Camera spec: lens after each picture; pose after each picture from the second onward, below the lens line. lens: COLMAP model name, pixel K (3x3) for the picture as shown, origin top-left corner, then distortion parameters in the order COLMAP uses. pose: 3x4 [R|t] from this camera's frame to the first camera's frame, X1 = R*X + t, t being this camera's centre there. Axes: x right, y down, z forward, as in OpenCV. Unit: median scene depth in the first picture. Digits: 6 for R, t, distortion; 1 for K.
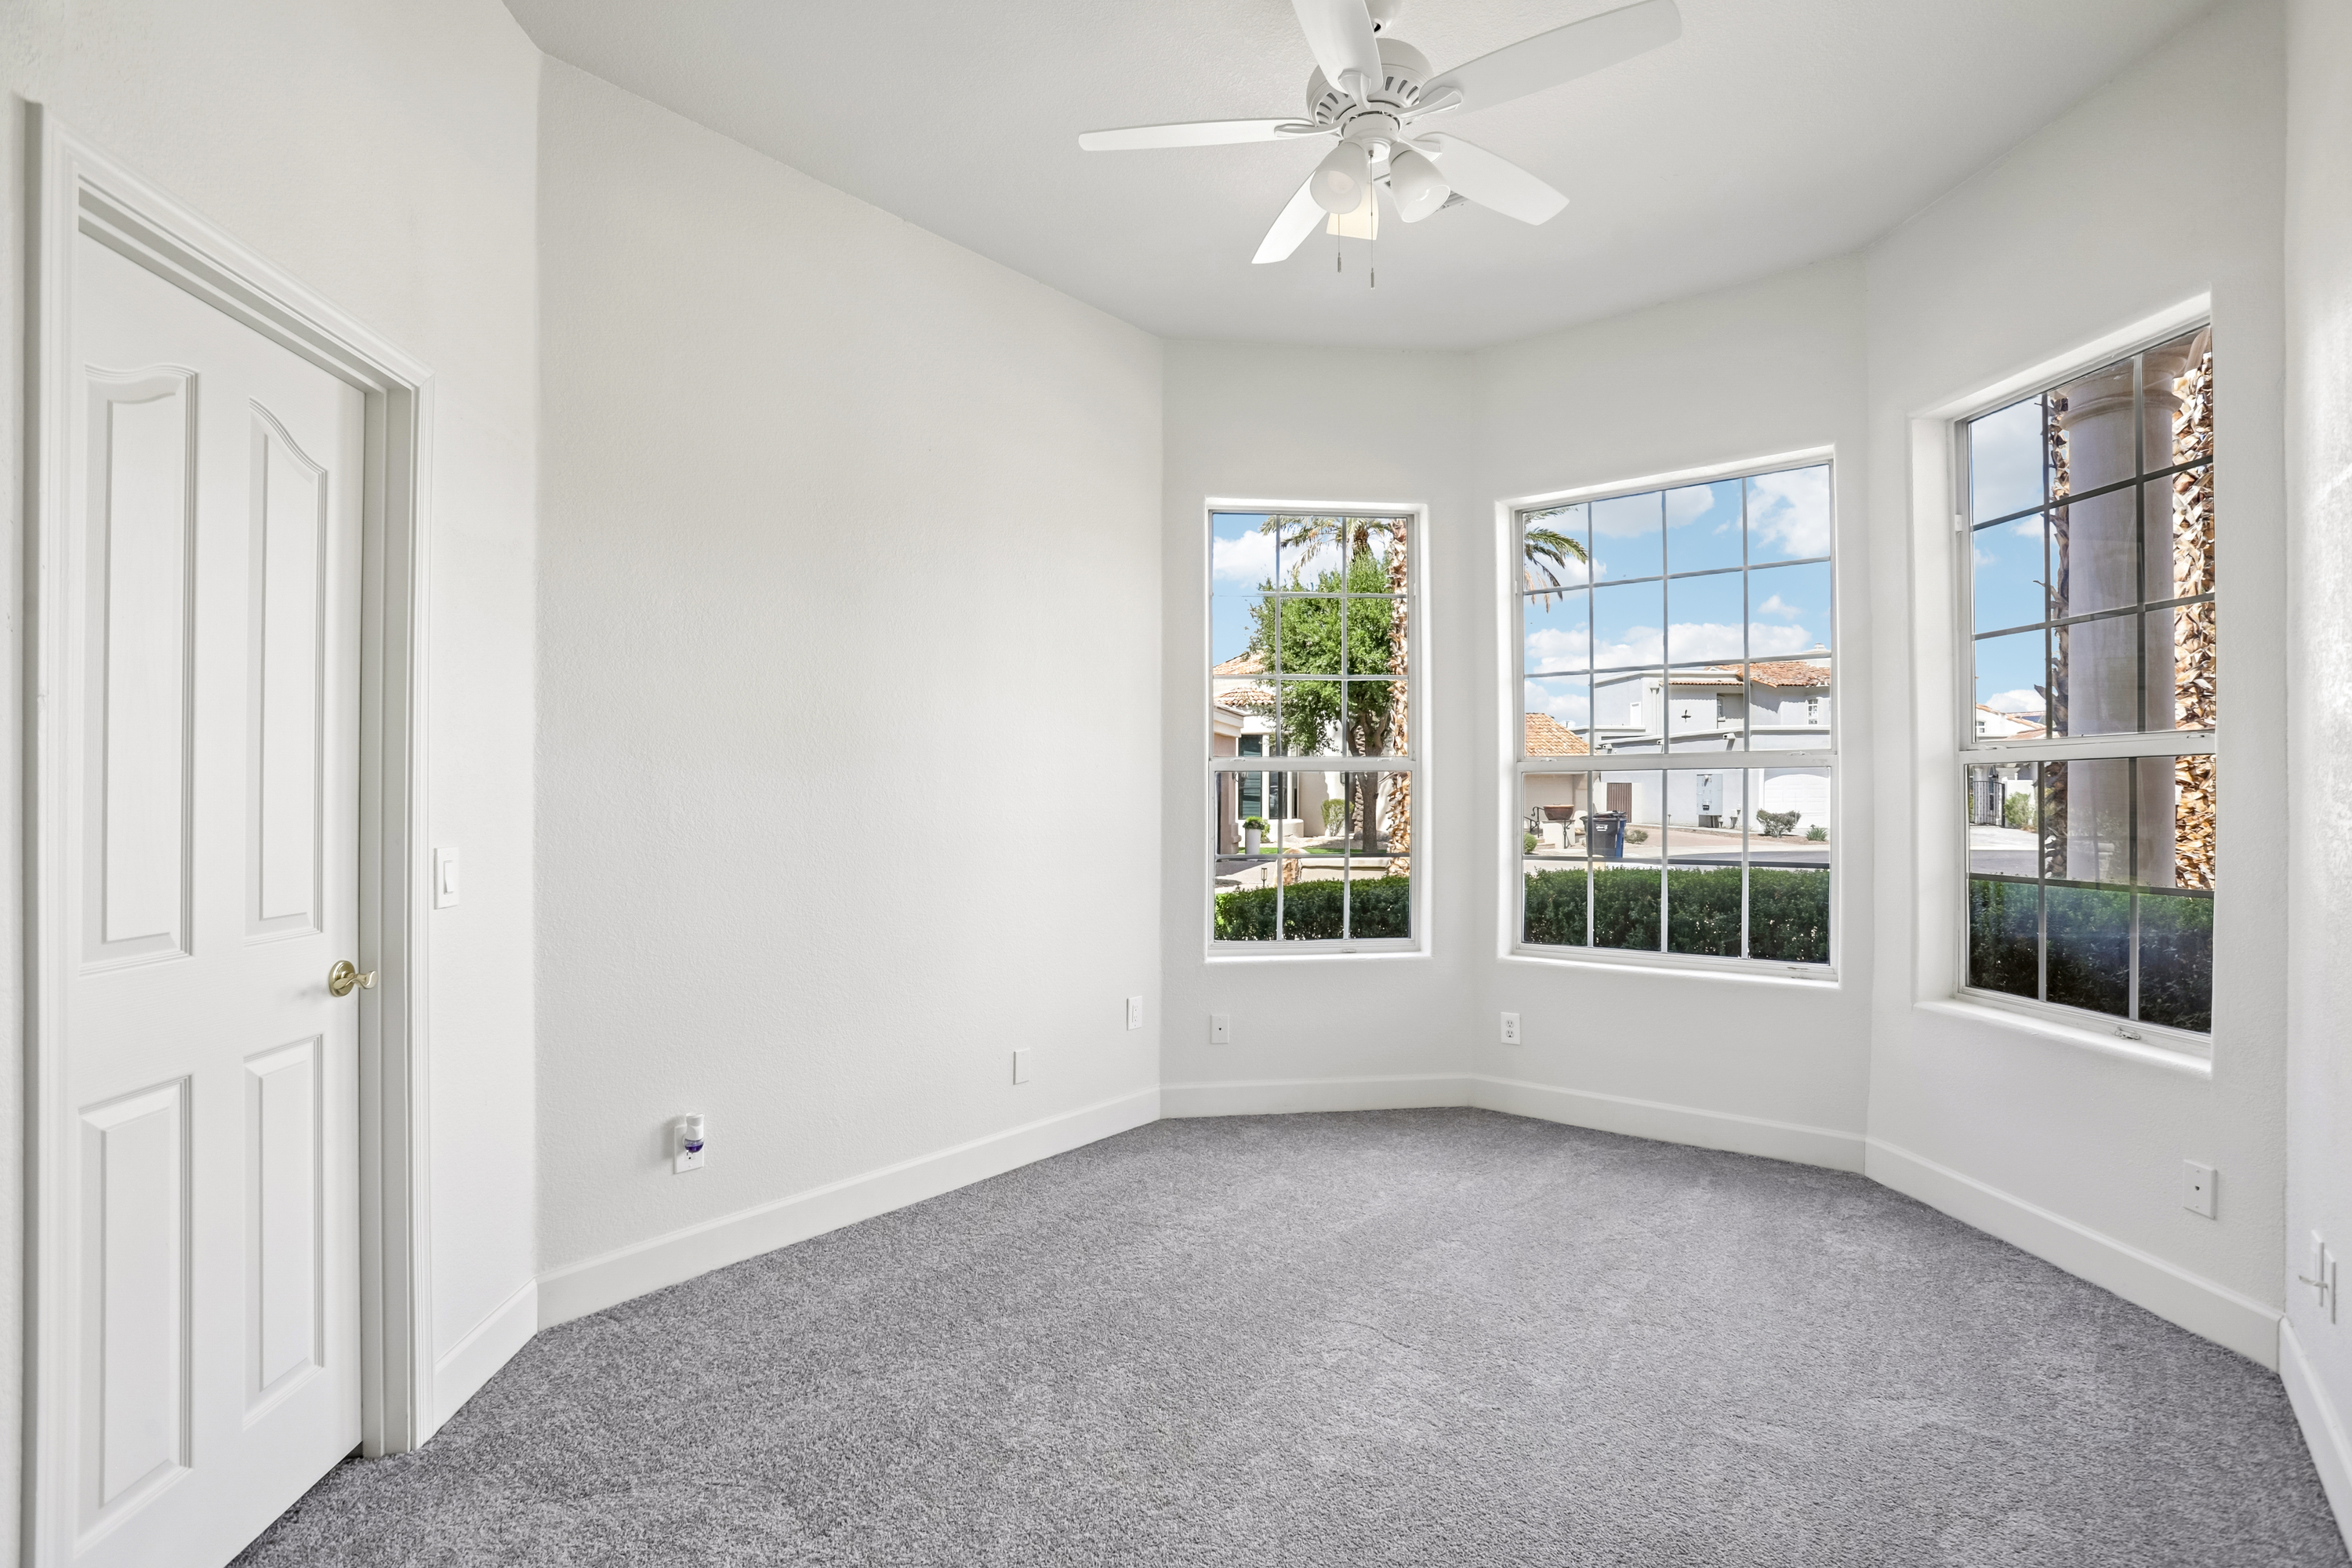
lens RADIAL K [[1097.9, 0, 1176.9], [0, 1097.9, 781.1], [0, 0, 1]] dist [-0.049102, 0.010673]
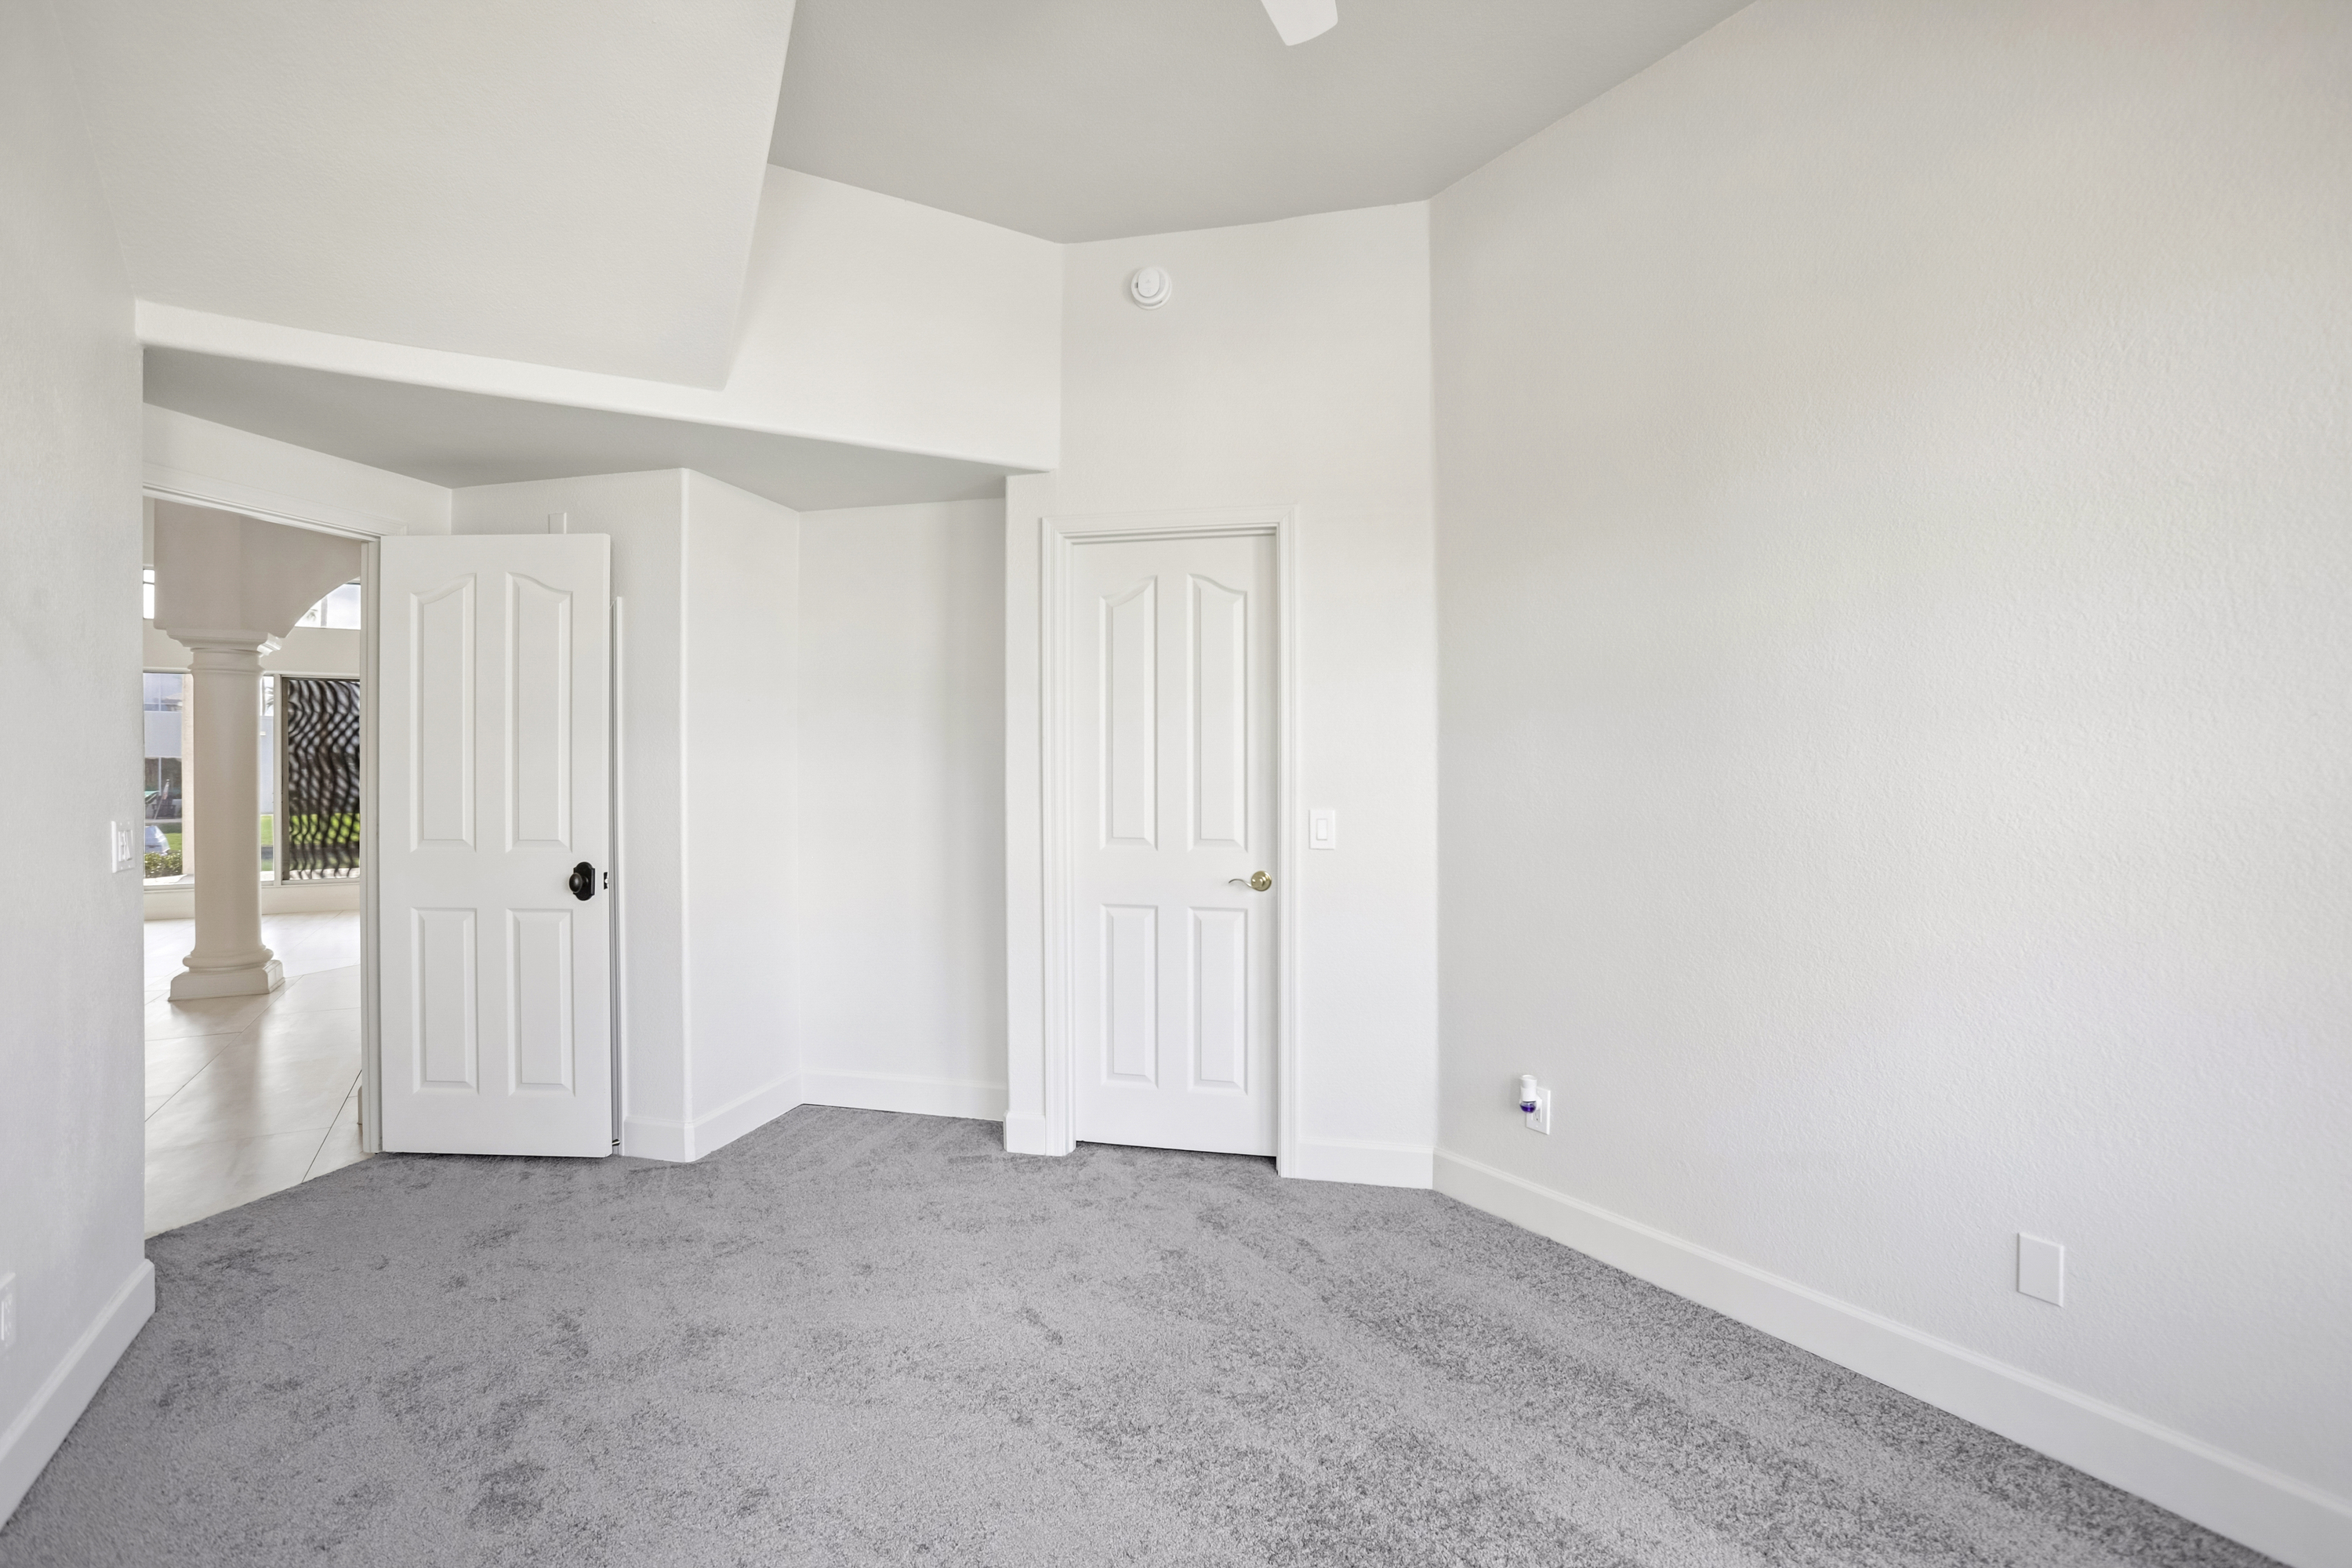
lens RADIAL K [[1097.9, 0, 1178.1], [0, 1097.9, 782.8], [0, 0, 1]] dist [-0.049102, 0.010673]
pose [[-0.309707, 0.010612, -0.950773, 0.856041], [0.008159, 0.999931, 0.008503, 0.006863], [0.950797, -0.005124, -0.309772, 1.274031]]
